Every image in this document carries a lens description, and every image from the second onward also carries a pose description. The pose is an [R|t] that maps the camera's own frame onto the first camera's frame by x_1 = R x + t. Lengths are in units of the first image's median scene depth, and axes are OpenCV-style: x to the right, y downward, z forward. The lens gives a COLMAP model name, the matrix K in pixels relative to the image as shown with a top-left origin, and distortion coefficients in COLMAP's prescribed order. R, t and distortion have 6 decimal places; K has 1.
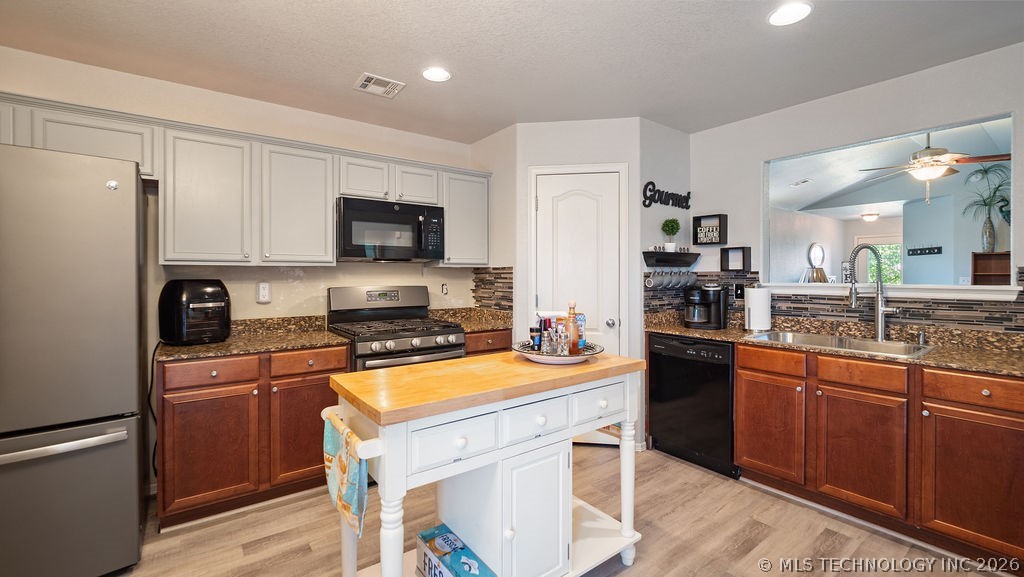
lens RADIAL K [[431.6, 0, 512.7], [0, 431.6, 274.6], [0, 0, 1]] dist [0.019048, -0.021648]
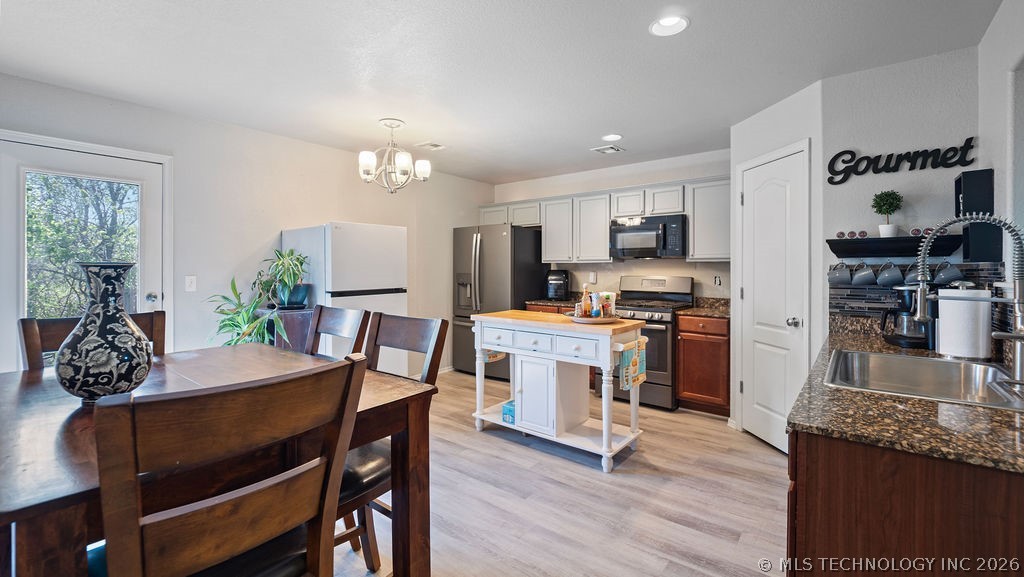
lens RADIAL K [[433.2, 0, 512.0], [0, 433.2, 267.4], [0, 0, 1]] dist [0.013262, -0.011593]
pose [[0.246748, -0.000978, -0.969079, 1.053296], [-0.005551, 0.999982, -0.002423, 0.004964], [0.969064, 0.005977, 0.246738, 0.235760]]
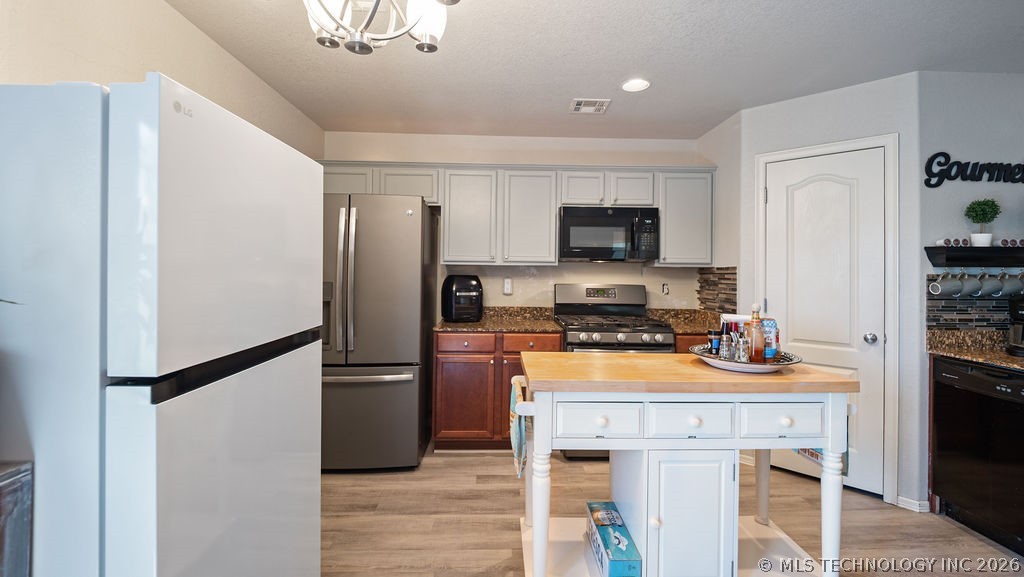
lens RADIAL K [[433.2, 0, 512.0], [0, 433.2, 267.4], [0, 0, 1]] dist [0.013262, -0.011593]
pose [[0.819430, 0.003476, -0.573168, 0.160303], [-0.013081, 0.999835, -0.012637, 0.001445], [0.573030, 0.017853, 0.819340, -0.031891]]
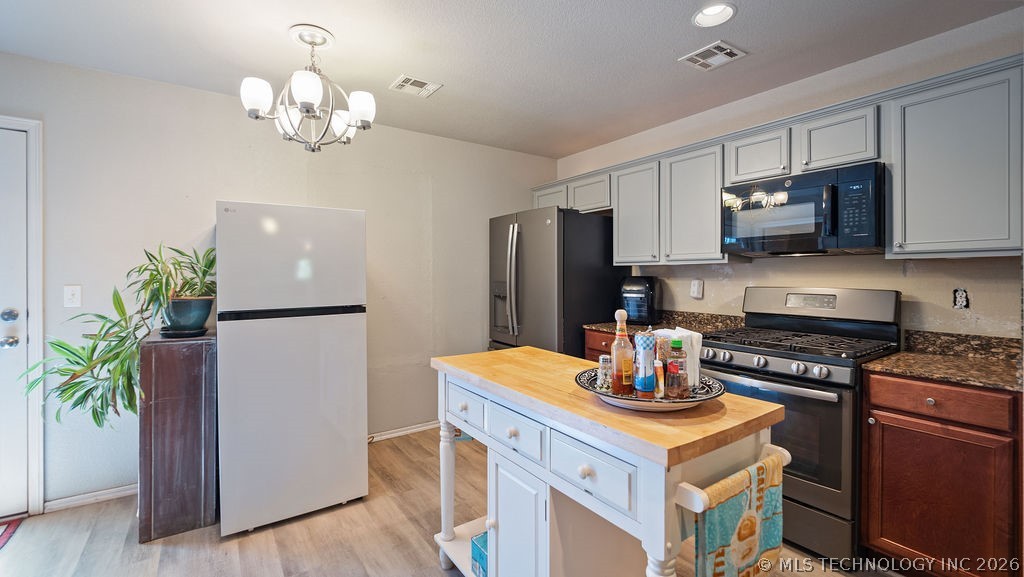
lens RADIAL K [[431.6, 0, 512.7], [0, 431.6, 274.6], [0, 0, 1]] dist [0.019048, -0.021648]
pose [[-0.039626, 0.001930, -0.999213, 0.529506], [-0.002179, 0.999996, 0.002018, 0.004021], [0.999212, 0.002257, -0.039621, 0.571857]]
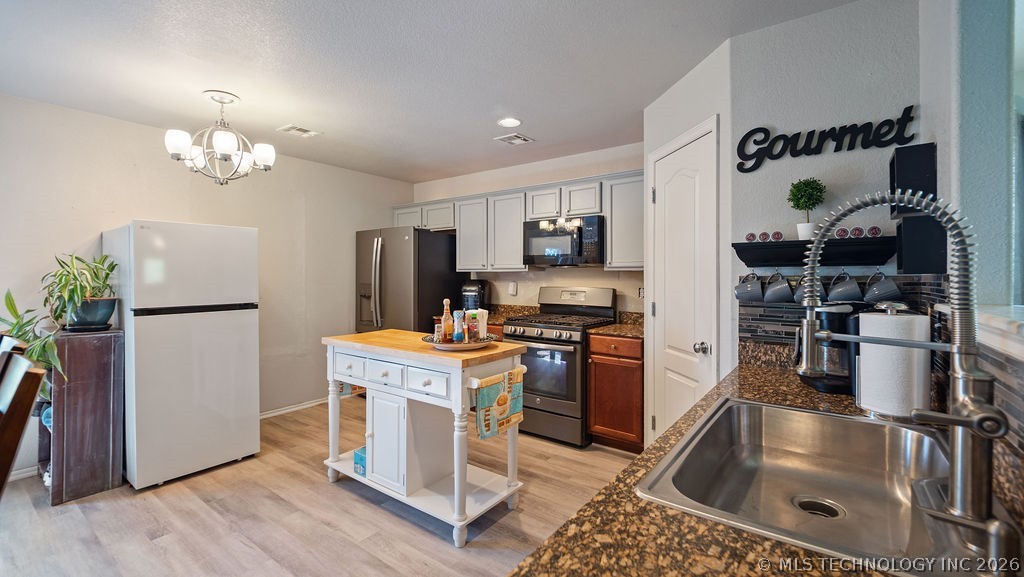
lens RADIAL K [[431.6, 0, 512.7], [0, 431.6, 274.6], [0, 0, 1]] dist [0.019048, -0.021648]
pose [[0.282018, -0.001250, -0.959408, 0.905951], [-0.005818, 0.999979, -0.003013, -0.004297], [0.959391, 0.006431, 0.282005, 0.553773]]
